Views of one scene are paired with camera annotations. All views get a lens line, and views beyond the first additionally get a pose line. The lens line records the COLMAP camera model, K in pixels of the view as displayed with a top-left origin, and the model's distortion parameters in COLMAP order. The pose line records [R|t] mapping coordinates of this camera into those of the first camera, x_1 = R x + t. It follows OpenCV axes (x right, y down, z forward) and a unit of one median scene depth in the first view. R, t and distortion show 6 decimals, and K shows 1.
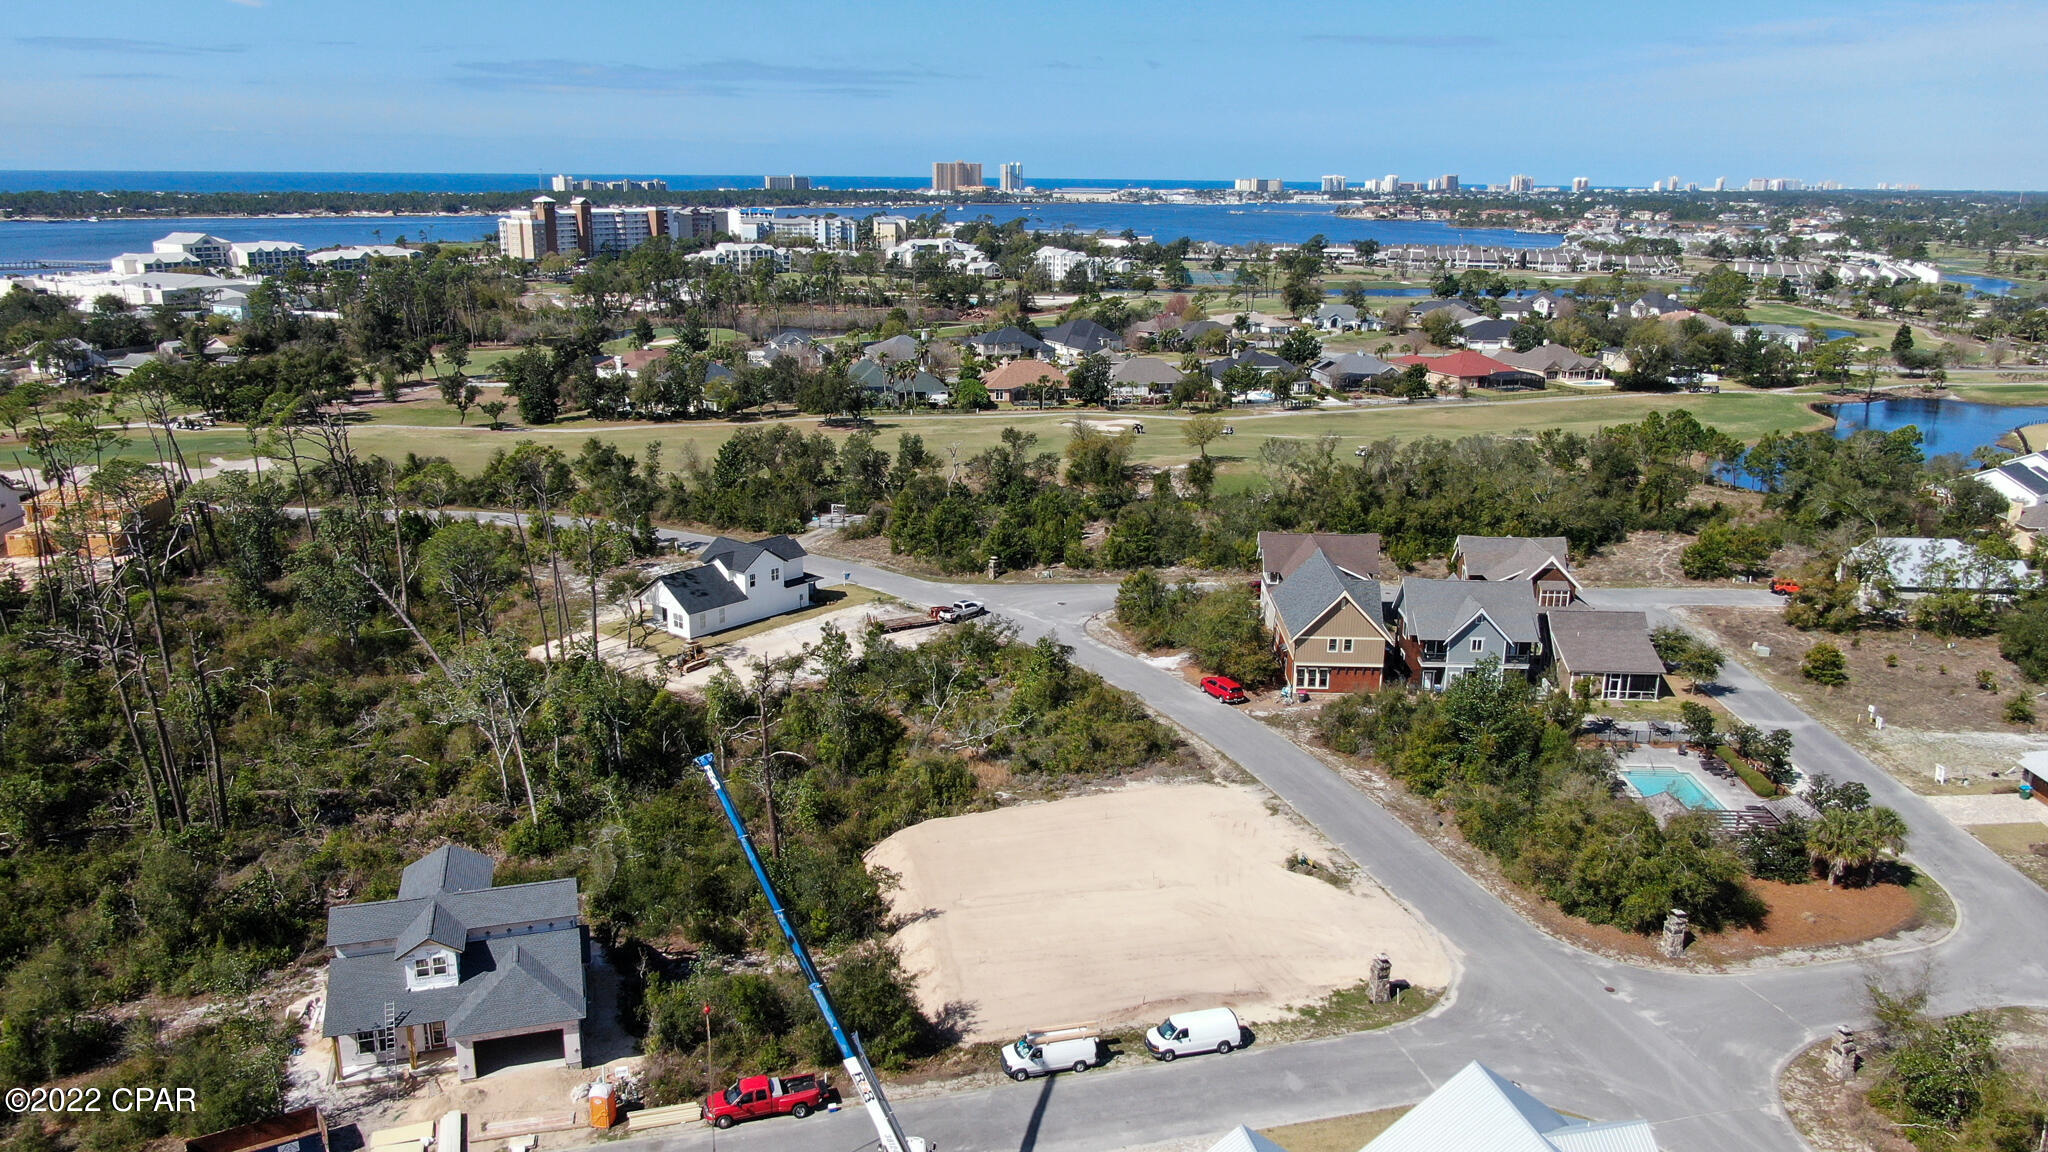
lens RADIAL K [[1488.6, 0, 1023.9], [0, 1488.6, 578.4], [0, 0, 1]] dist [-0.018010, 0.004082]
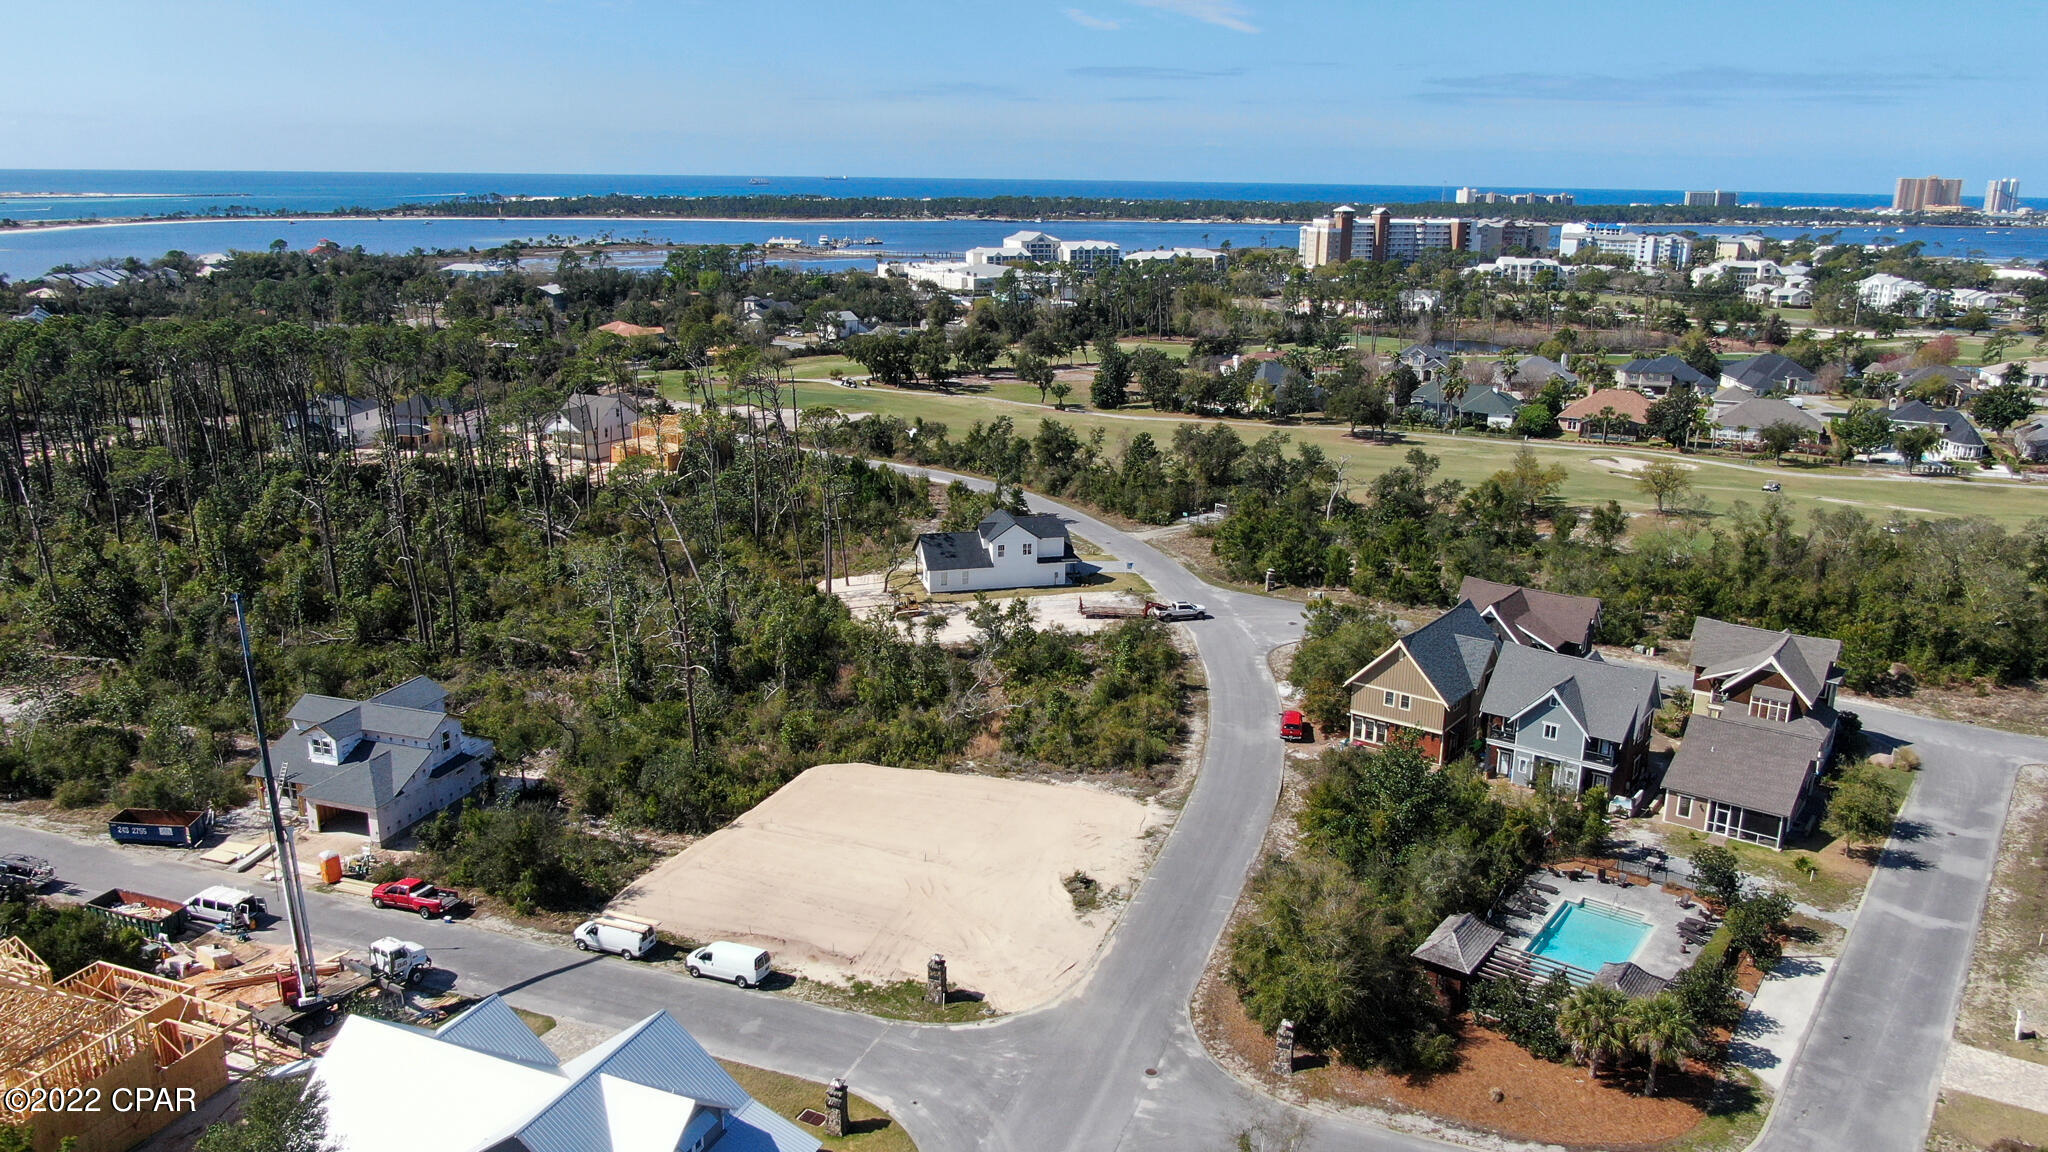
lens RADIAL K [[1488.6, 0, 1024.7], [0, 1488.6, 573.7], [0, 0, 1]] dist [-0.018010, 0.004082]
pose [[0.819417, 0.149066, -0.553476, 0.123790], [-0.155416, 0.987201, 0.035789, -0.006742], [0.551726, 0.056693, 0.832096, 0.029235]]
